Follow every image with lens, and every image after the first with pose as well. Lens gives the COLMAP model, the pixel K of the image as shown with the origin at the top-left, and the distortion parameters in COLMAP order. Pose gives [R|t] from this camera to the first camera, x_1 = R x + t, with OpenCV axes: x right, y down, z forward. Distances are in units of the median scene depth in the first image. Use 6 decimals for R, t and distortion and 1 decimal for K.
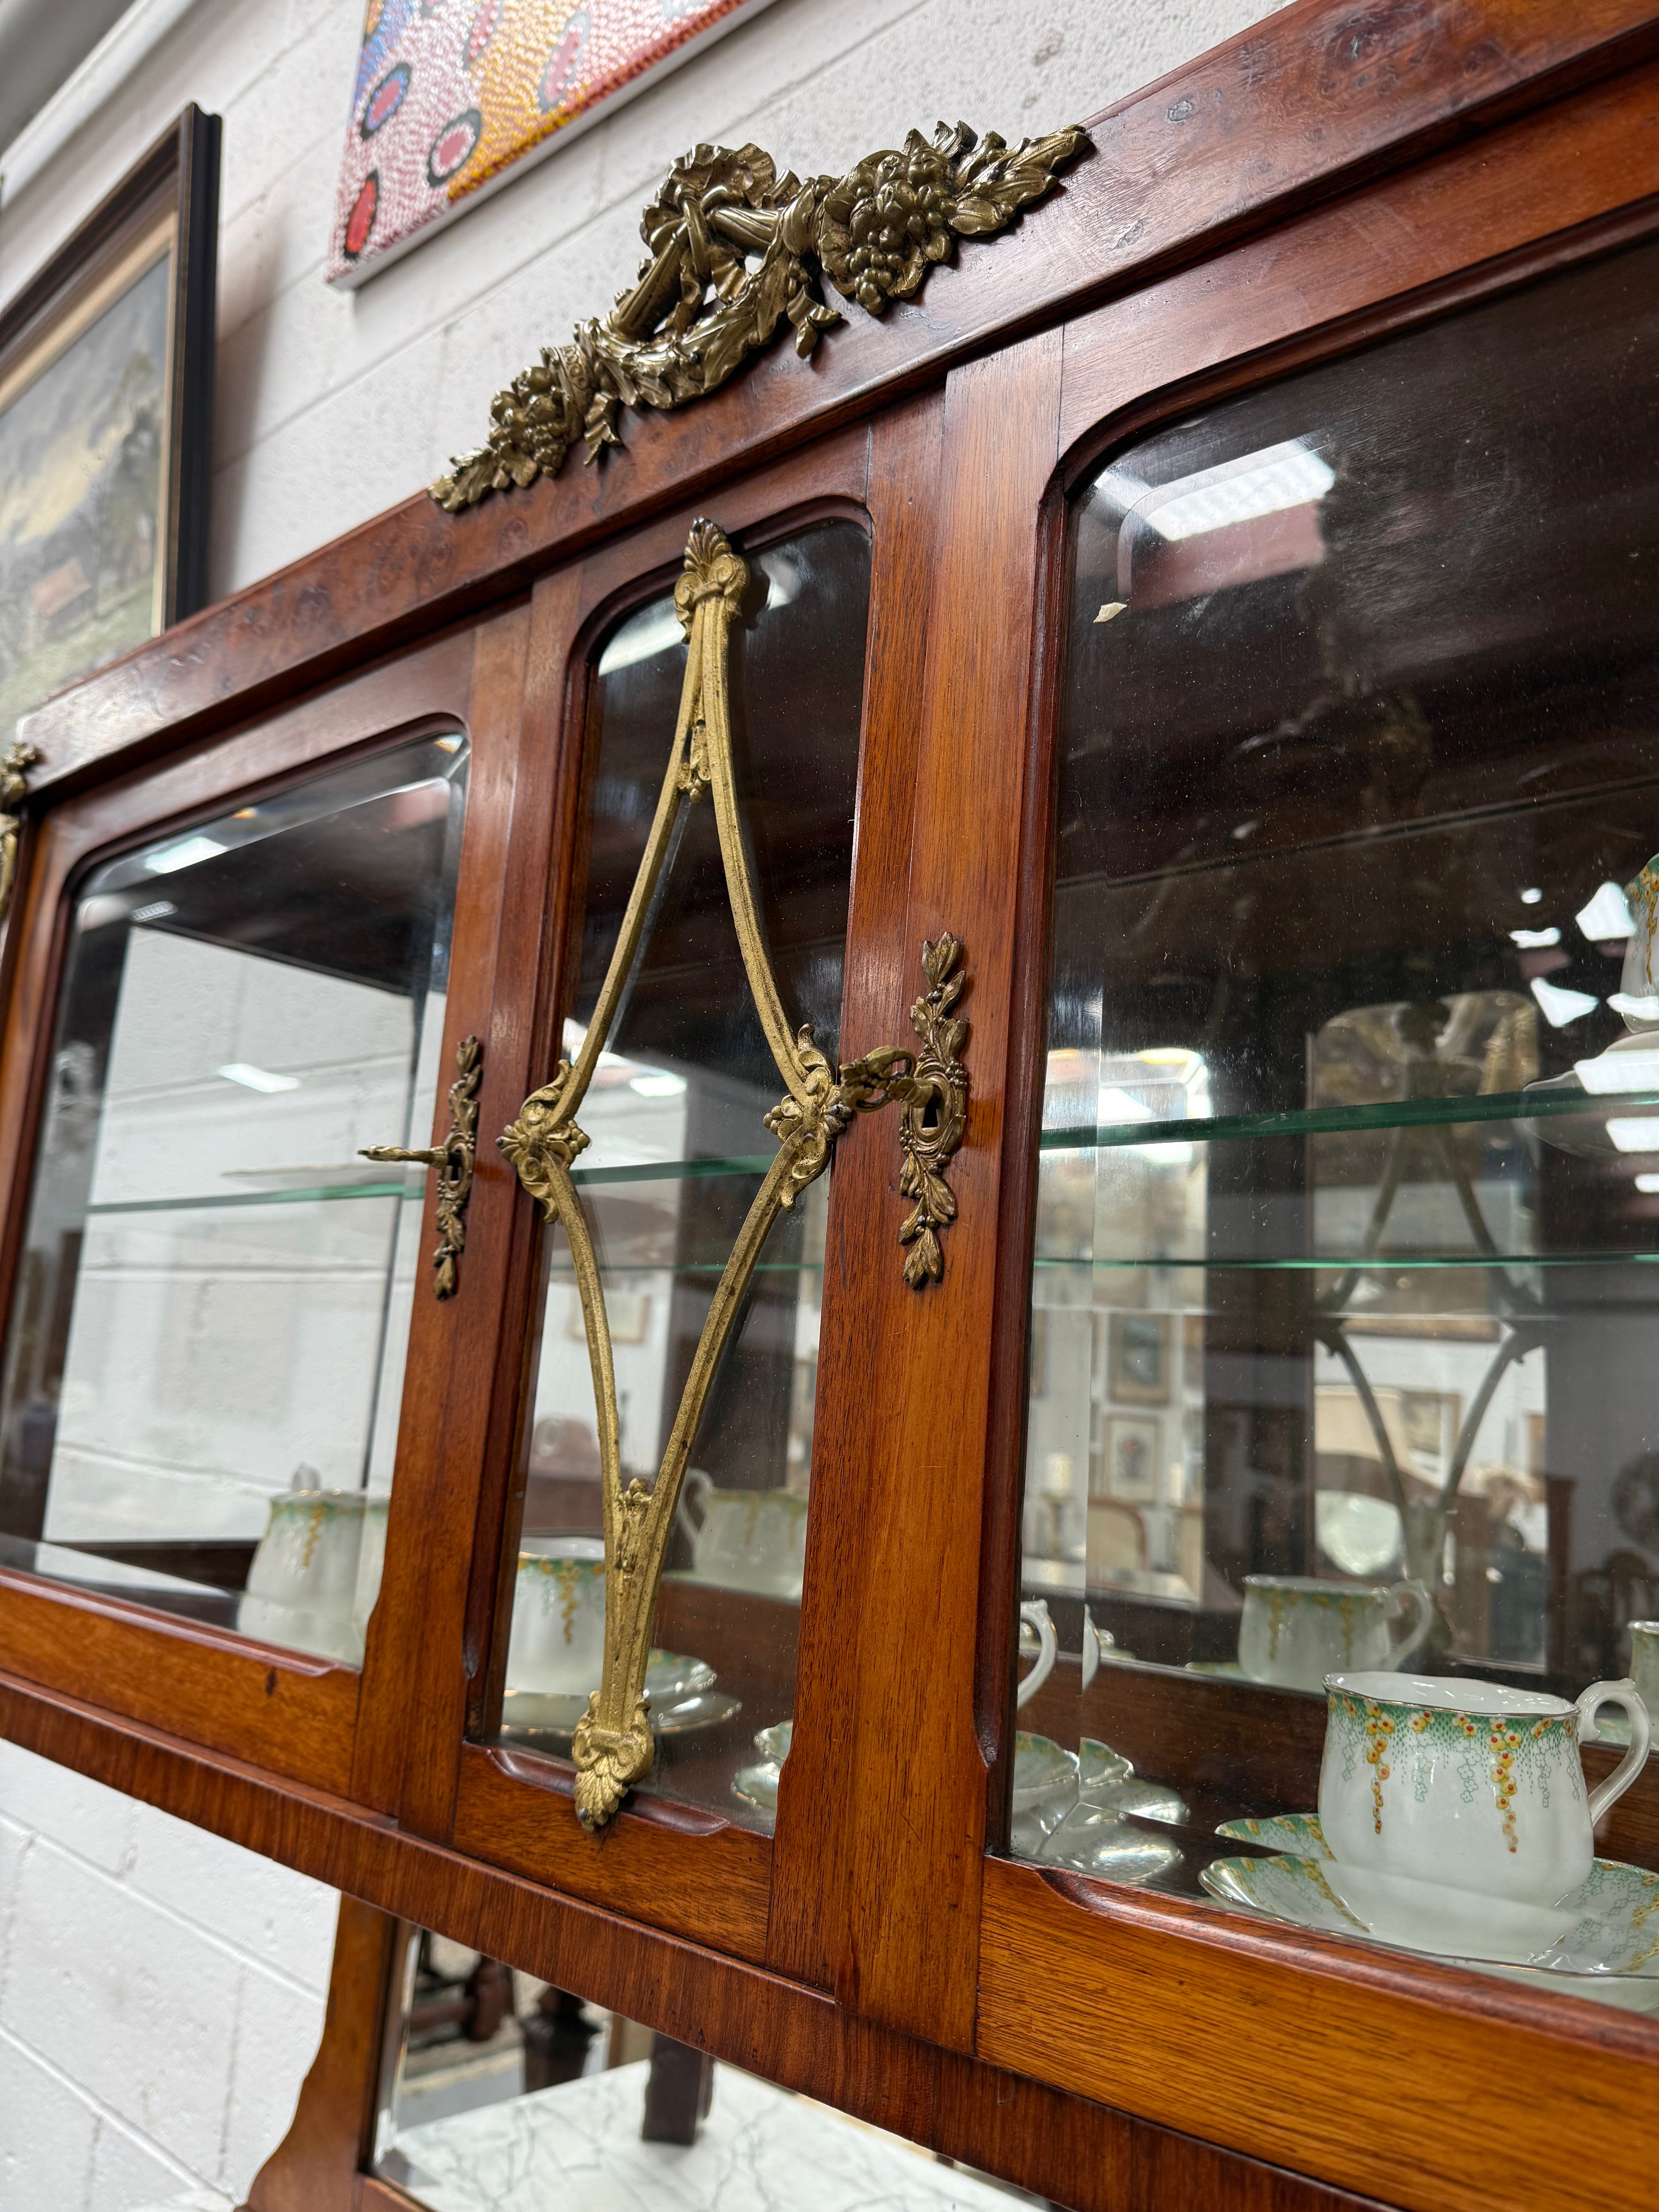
lens RADIAL K [[1614.8, 0, 829.5], [0, 1614.8, 1106.0], [0, 0, 1]] dist [0.000874, -0.022571]
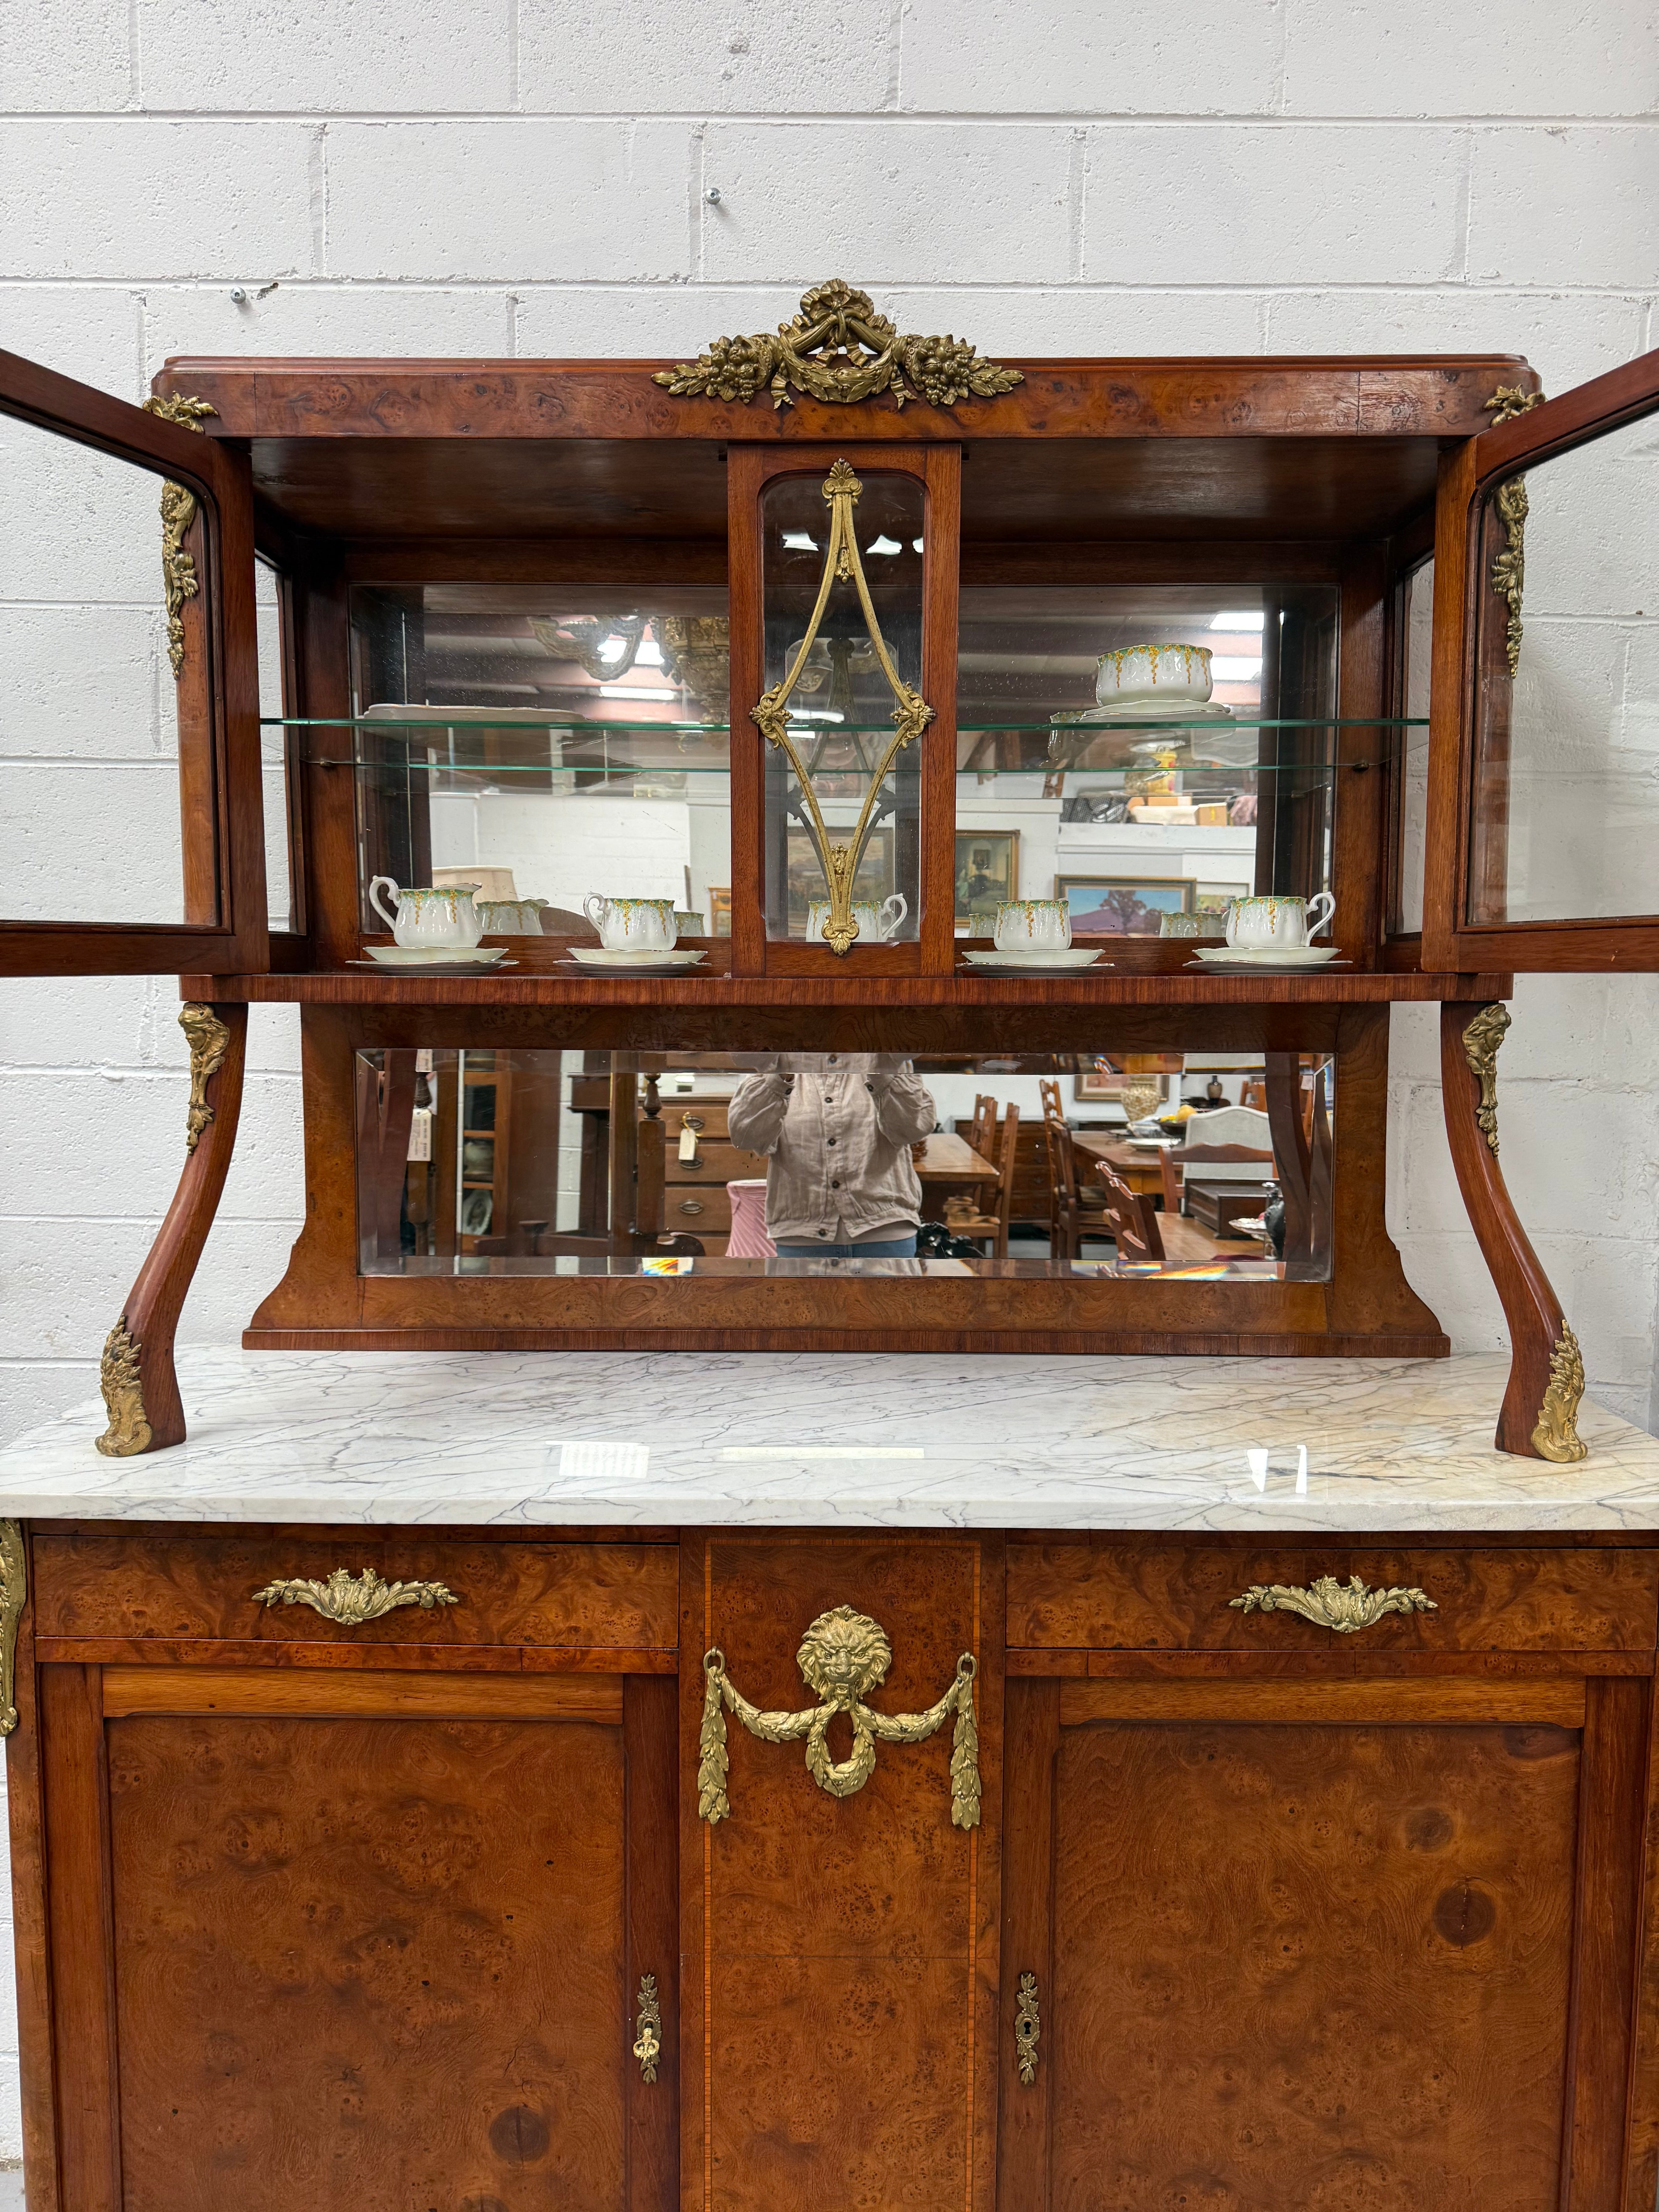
lens RADIAL K [[1578.4, 0, 827.1], [0, 1578.4, 1105.3], [0, 0, 1]] dist [0.006947, -0.008442]
pose [[0.758885, -0.121731, 0.639746, -0.938816], [-0.074345, 0.959757, 0.270813, -0.033266], [-0.646967, -0.253078, 0.719295, -0.526586]]
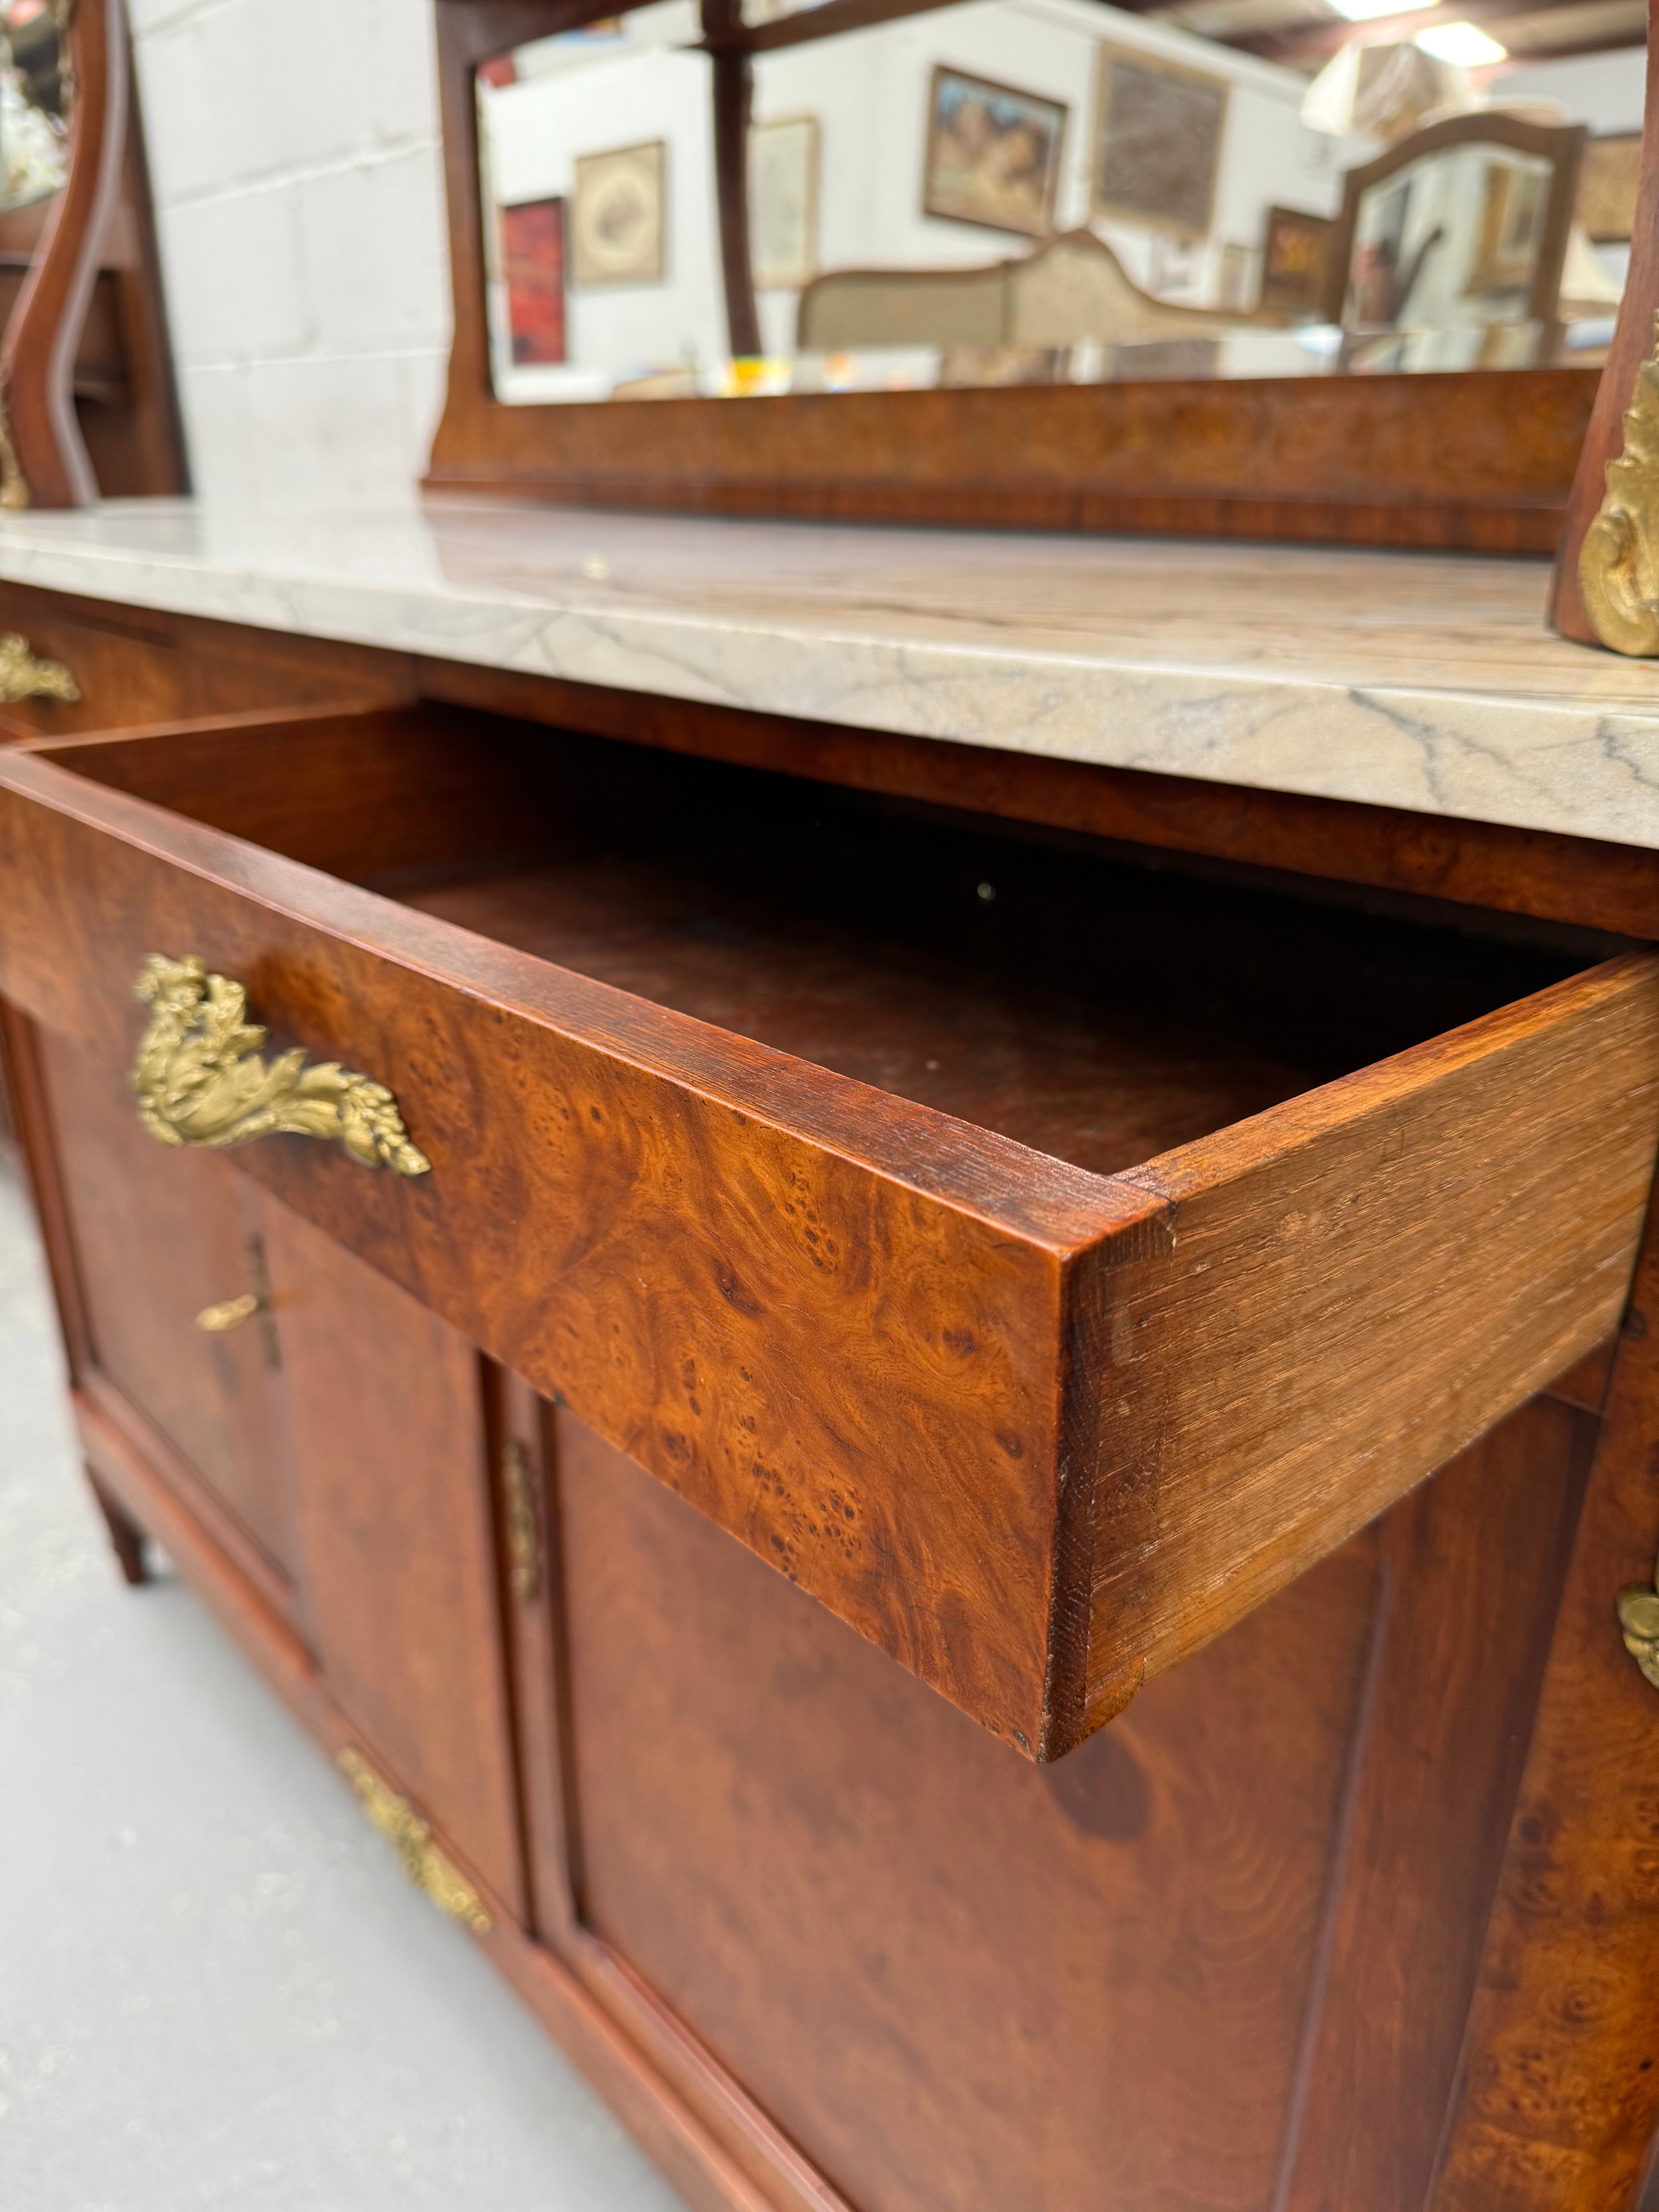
lens RADIAL K [[1614.8, 0, 829.5], [0, 1614.8, 1106.0], [0, 0, 1]] dist [0.000874, -0.022571]
pose [[0.989636, -0.012238, -0.143078, 0.183953], [0.087776, 0.840111, 0.535265, 0.429114], [0.113651, -0.542276, 0.832478, -0.438321]]
